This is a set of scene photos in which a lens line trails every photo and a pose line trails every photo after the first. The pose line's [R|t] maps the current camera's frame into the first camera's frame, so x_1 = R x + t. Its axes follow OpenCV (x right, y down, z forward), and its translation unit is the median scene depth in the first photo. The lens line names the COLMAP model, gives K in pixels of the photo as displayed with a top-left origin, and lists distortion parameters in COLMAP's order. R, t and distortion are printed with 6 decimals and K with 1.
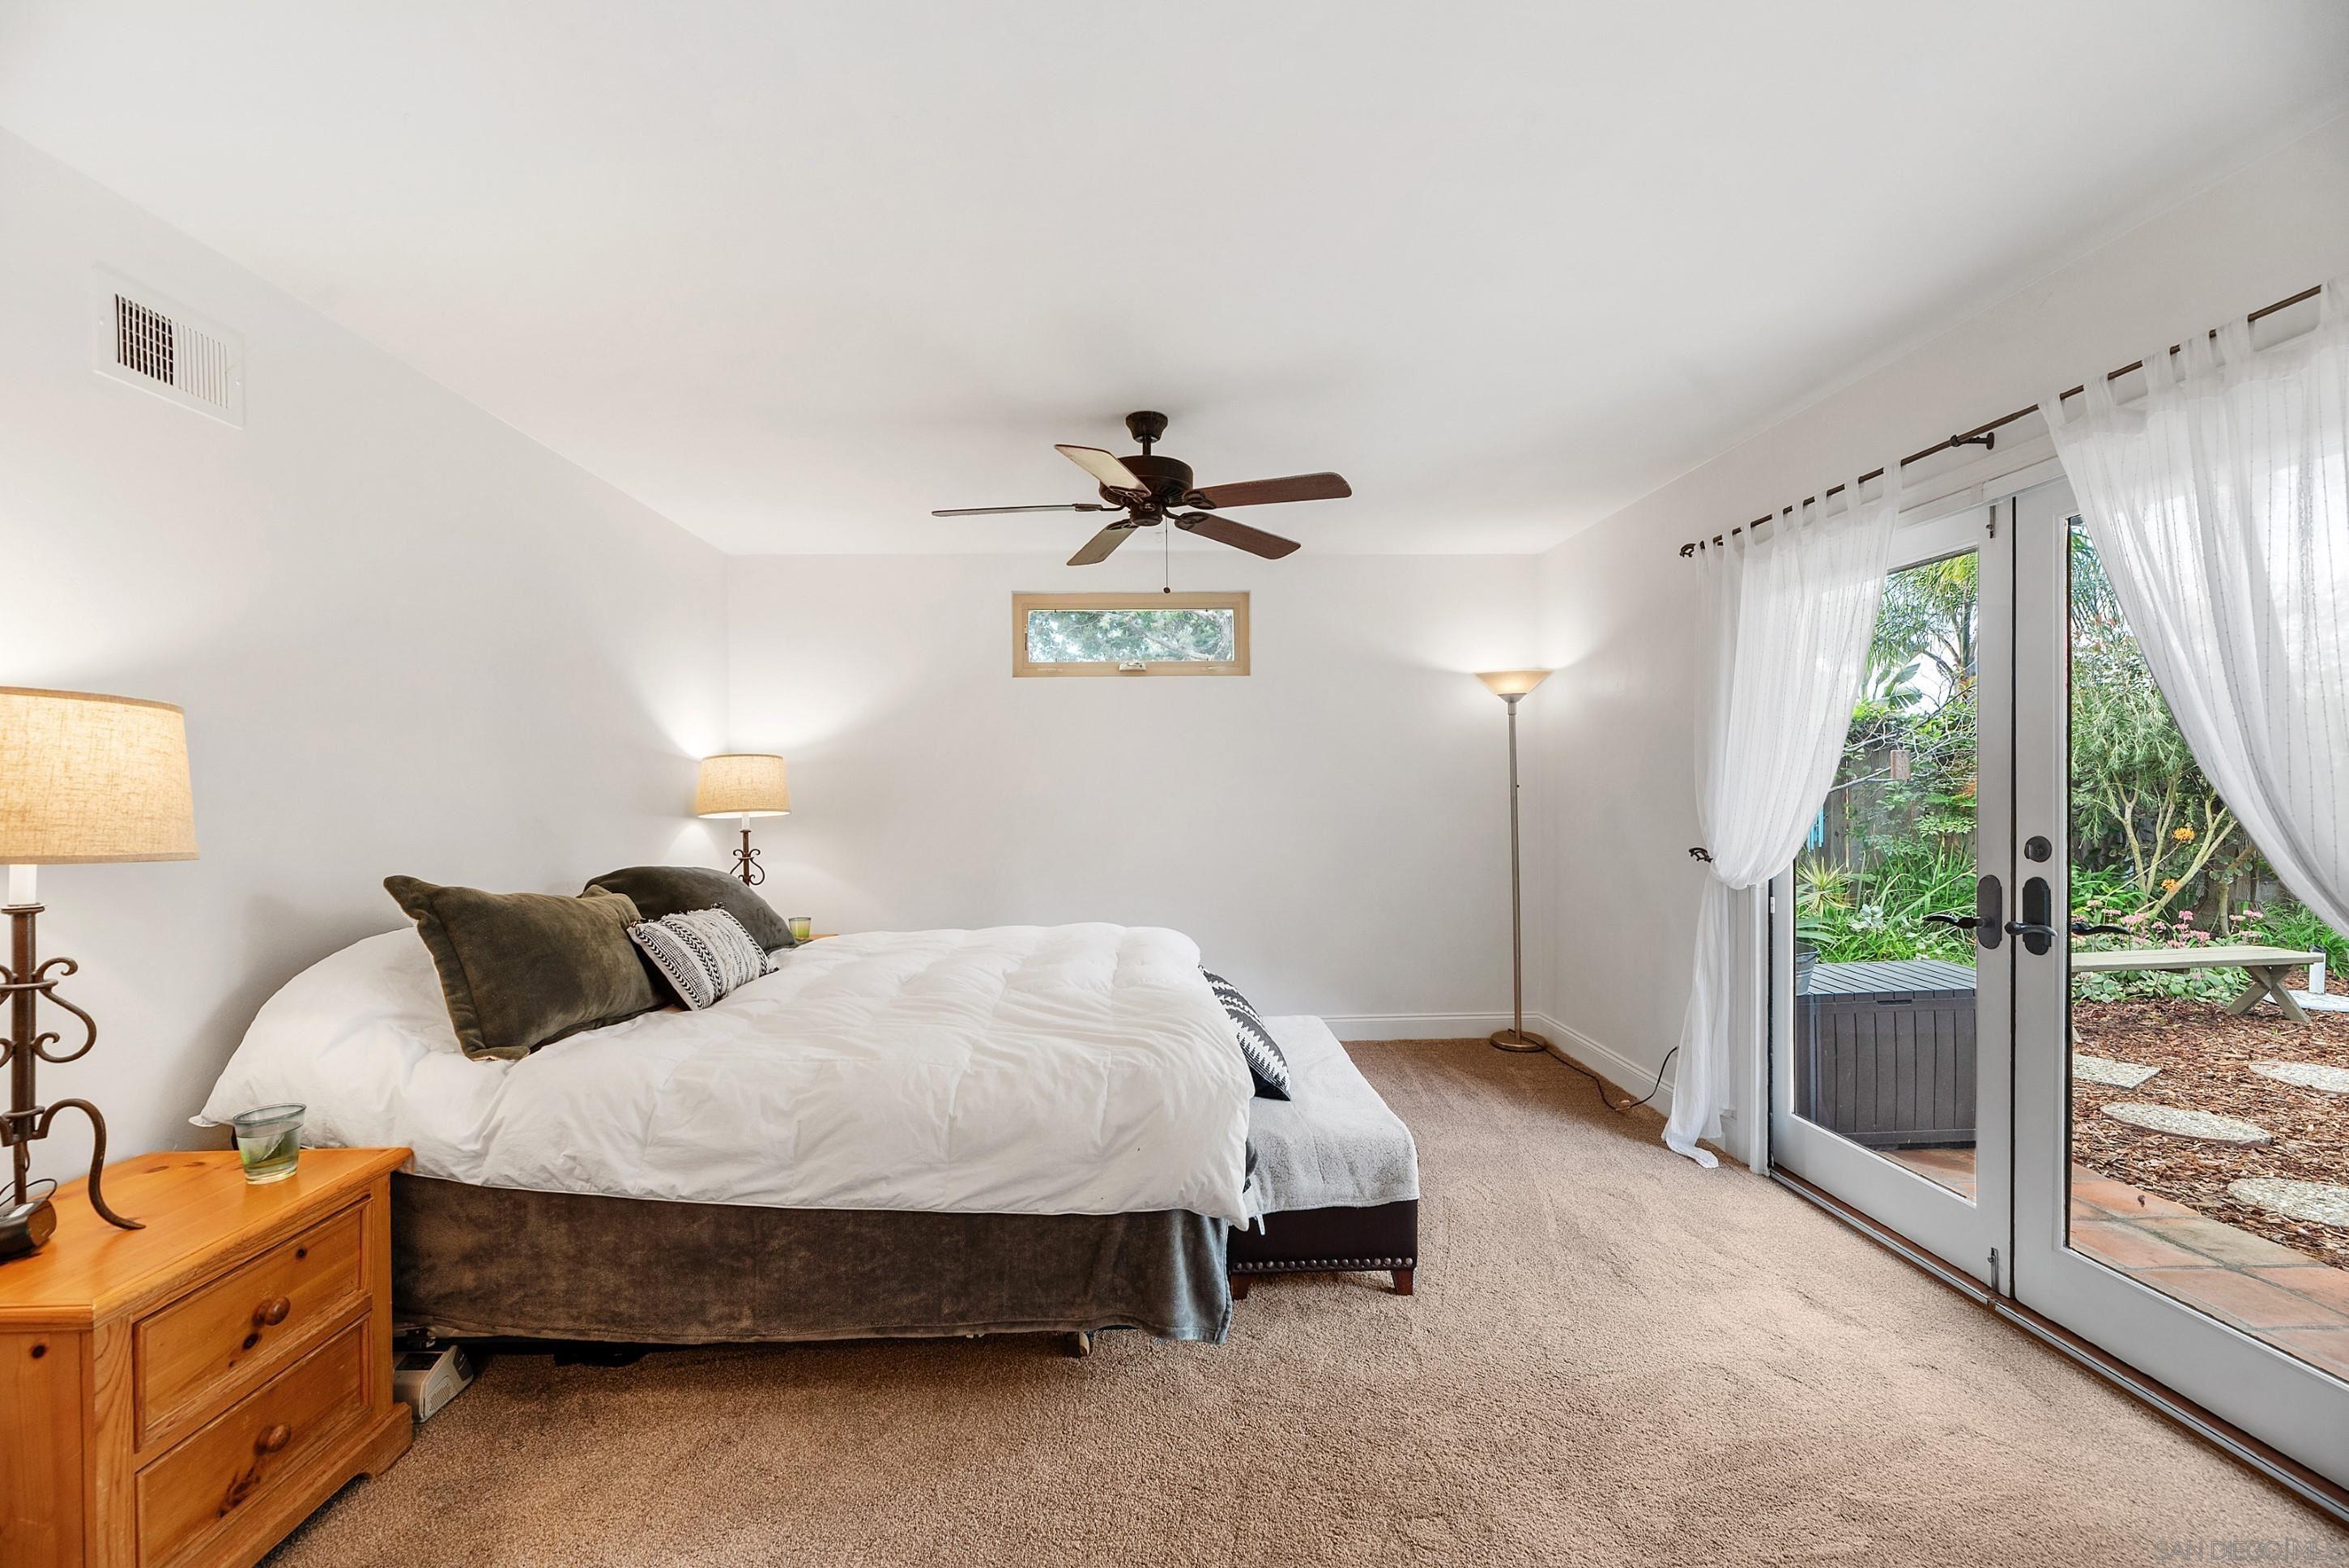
lens RADIAL K [[953.3, 0, 1174.5], [0, 953.3, 784.0], [0, 0, 1]] dist [-0.001437, -0.000030]
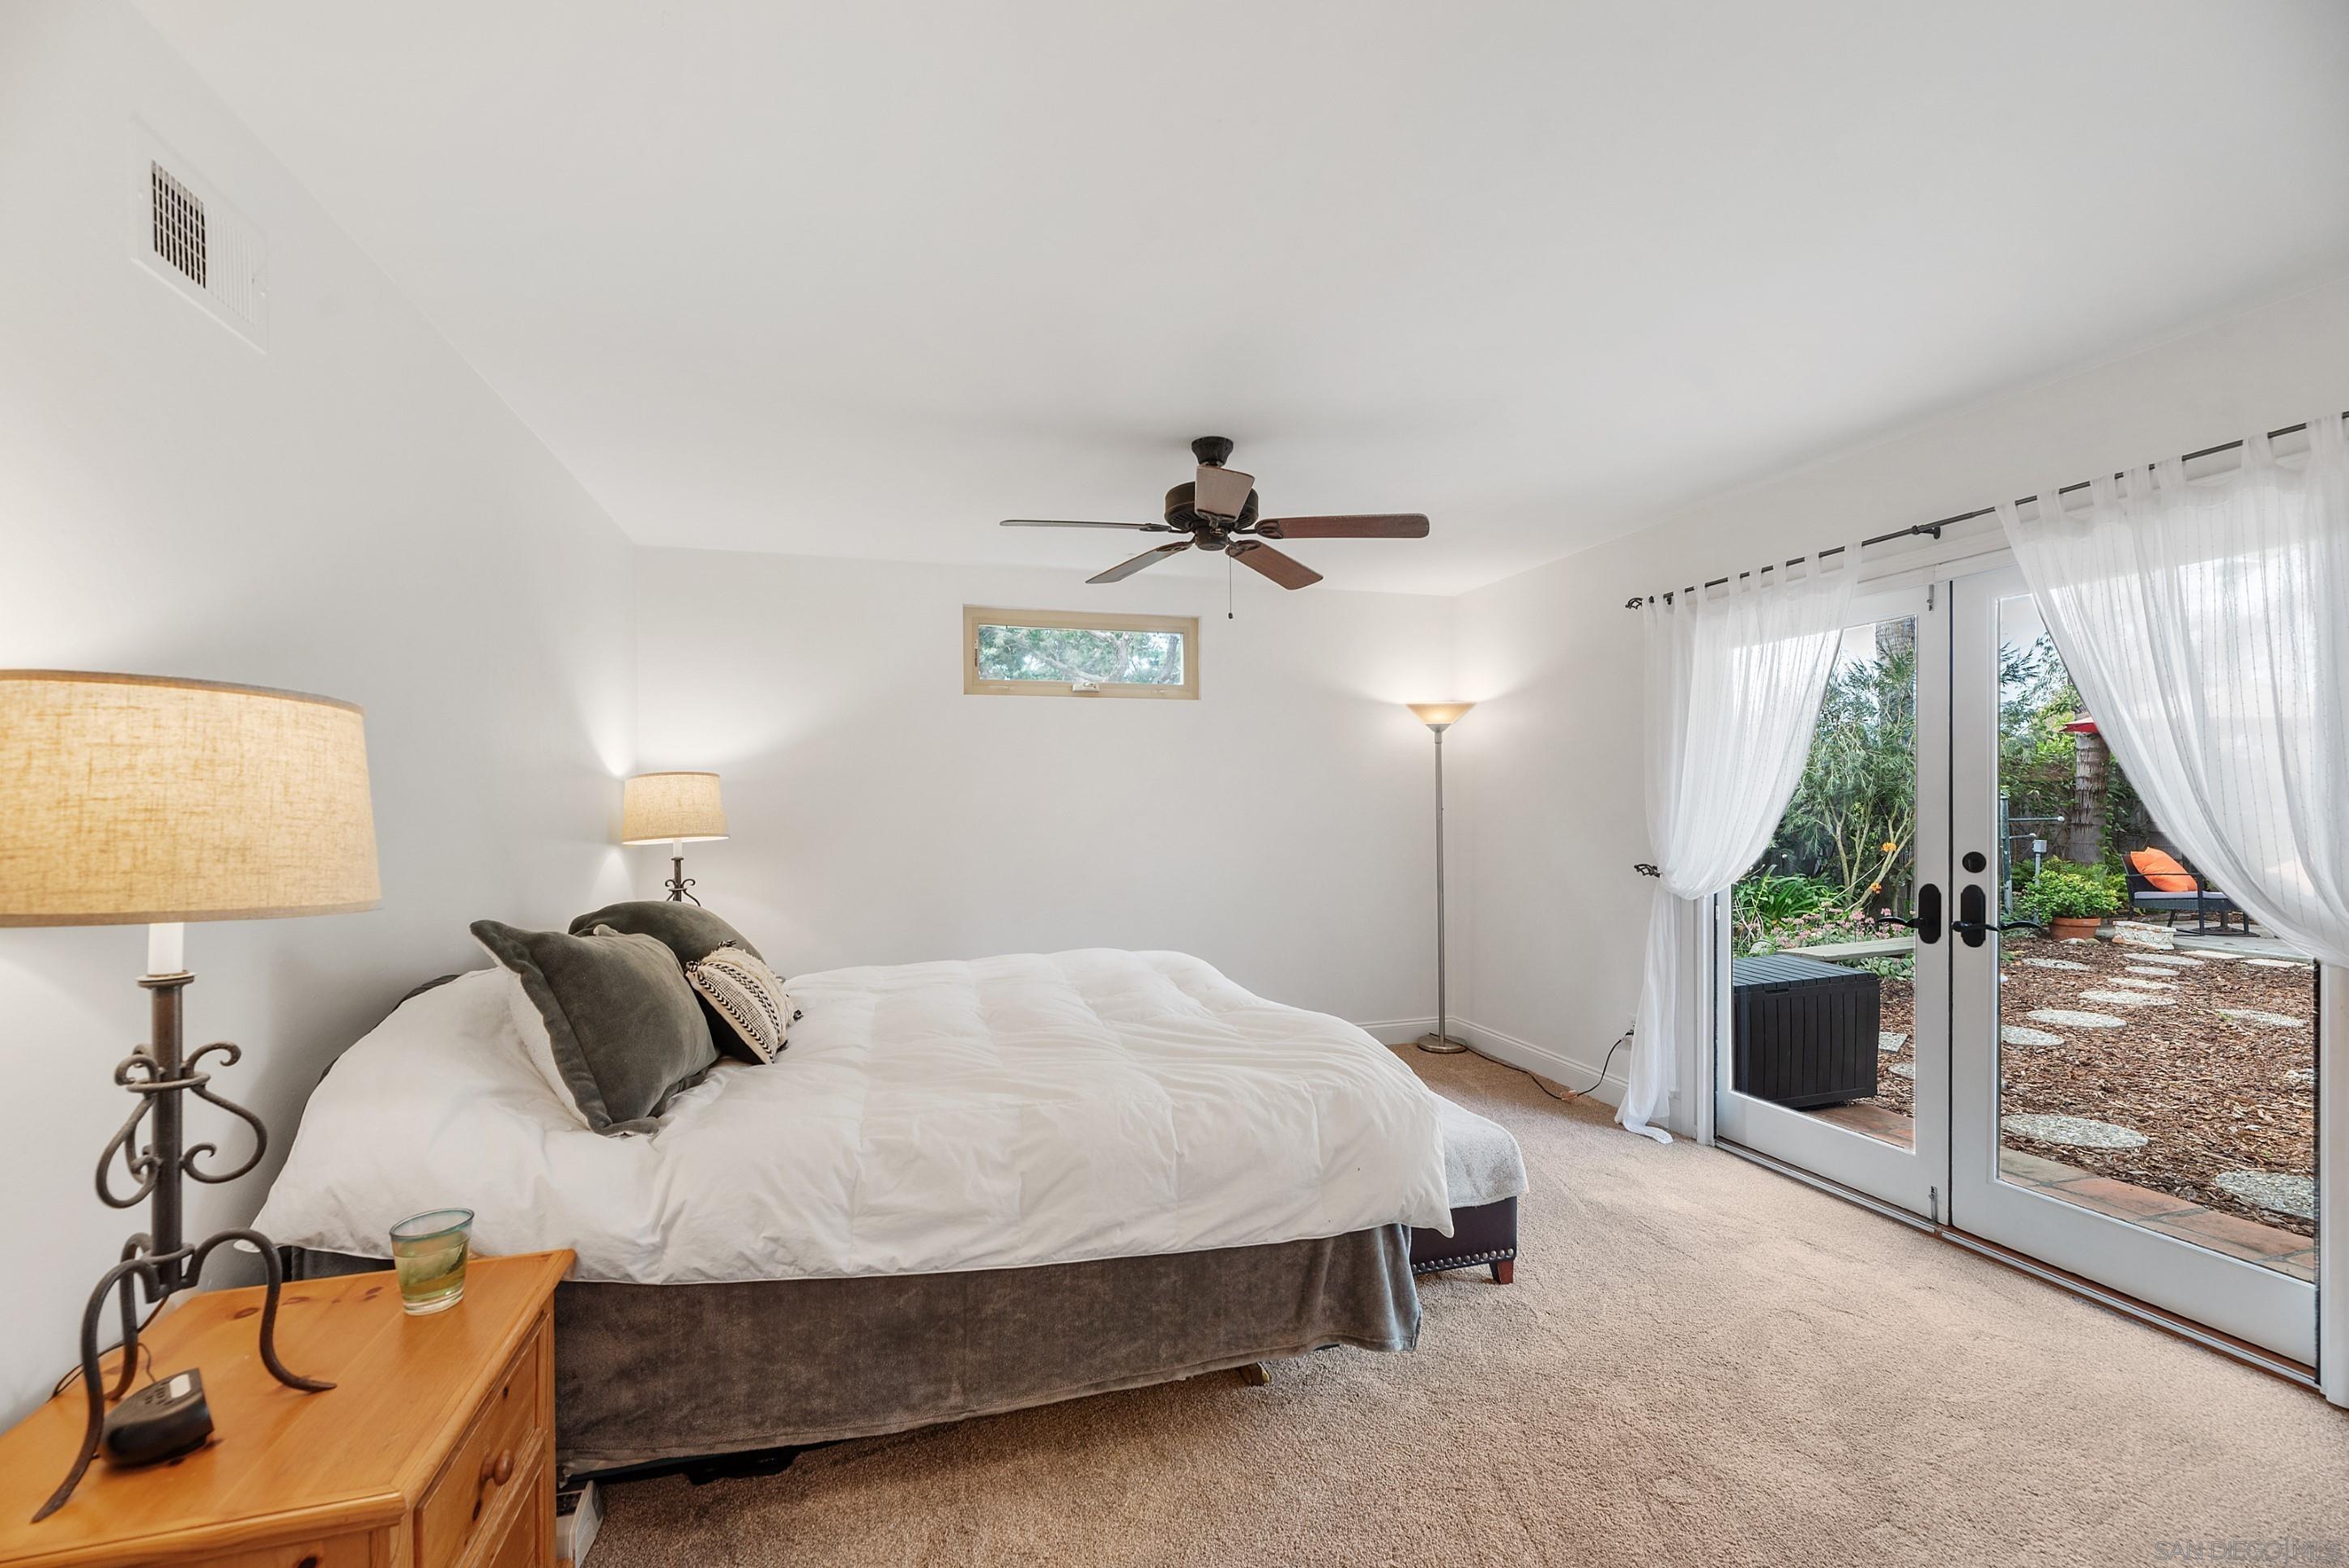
lens RADIAL K [[947.4, 0, 1174.4], [0, 947.4, 802.8], [0, 0, 1]] dist [-0.000822, -0.000061]
pose [[0.968523, 0.003008, 0.248907, -0.451736], [-0.002725, 0.999995, -0.001479, -0.005402], [-0.248910, 0.000755, 0.968526, 0.064865]]
